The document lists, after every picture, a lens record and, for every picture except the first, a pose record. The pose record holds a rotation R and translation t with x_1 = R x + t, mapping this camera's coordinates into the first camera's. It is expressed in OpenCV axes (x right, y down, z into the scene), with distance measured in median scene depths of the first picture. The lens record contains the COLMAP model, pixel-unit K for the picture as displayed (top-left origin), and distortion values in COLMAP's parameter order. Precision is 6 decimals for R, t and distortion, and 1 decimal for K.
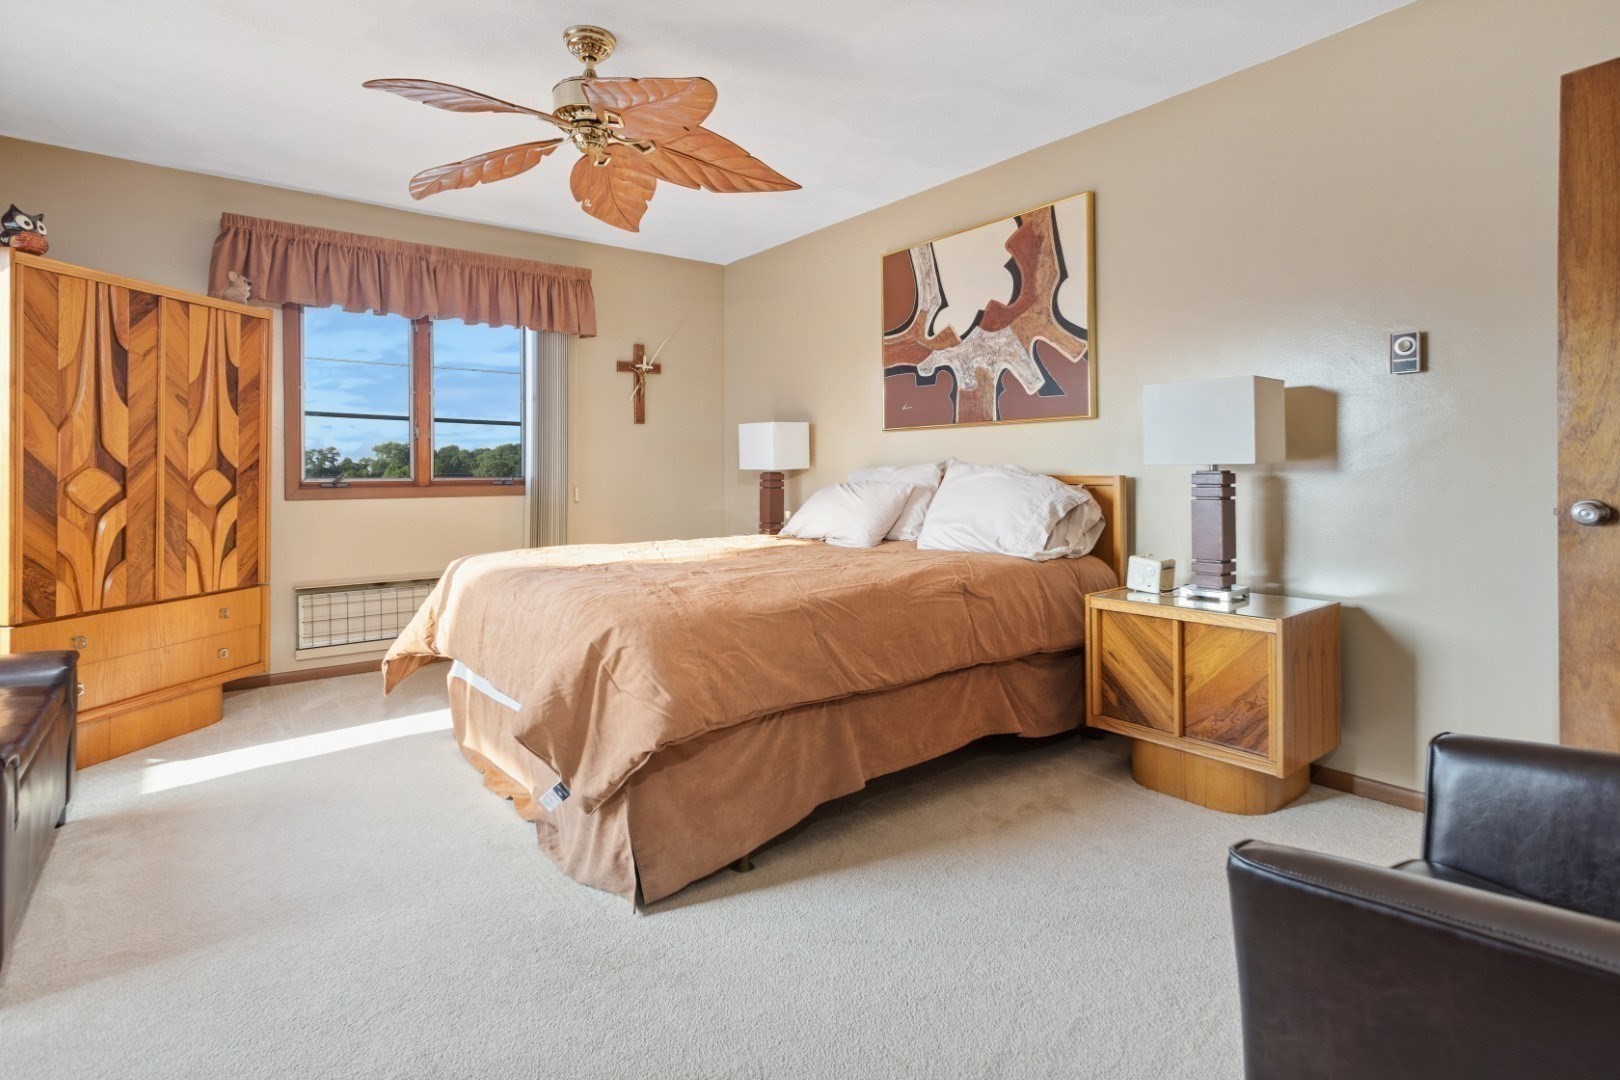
lens RADIAL K [[796.5, 0, 810.6], [0, 796.5, 465.4], [0, 0, 1]] dist [-0.000918, 0.000119]
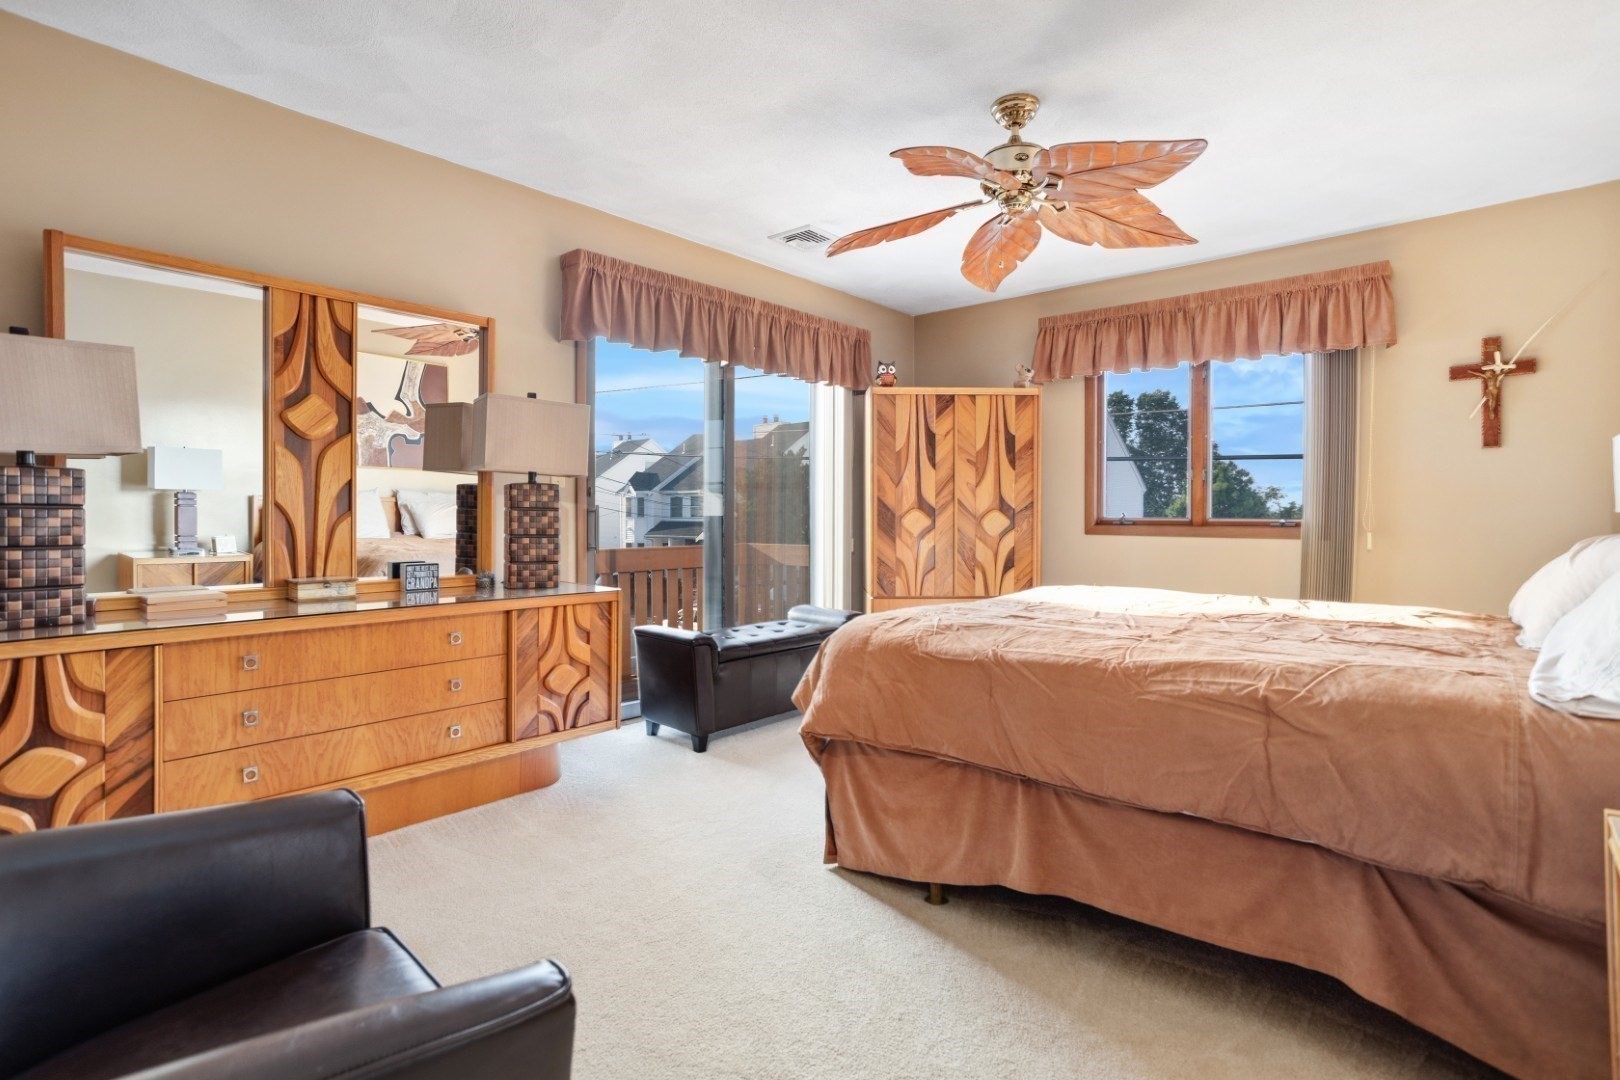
lens RADIAL K [[795.5, 0, 810.0], [0, 795.5, 500.6], [0, 0, 1]] dist [-0.027019, 0.000633]
pose [[0.186996, -0.005683, -0.982344, 0.594070], [0.004167, 0.999979, -0.004991, -0.005584], [0.982352, -0.003160, 0.187016, 0.433142]]
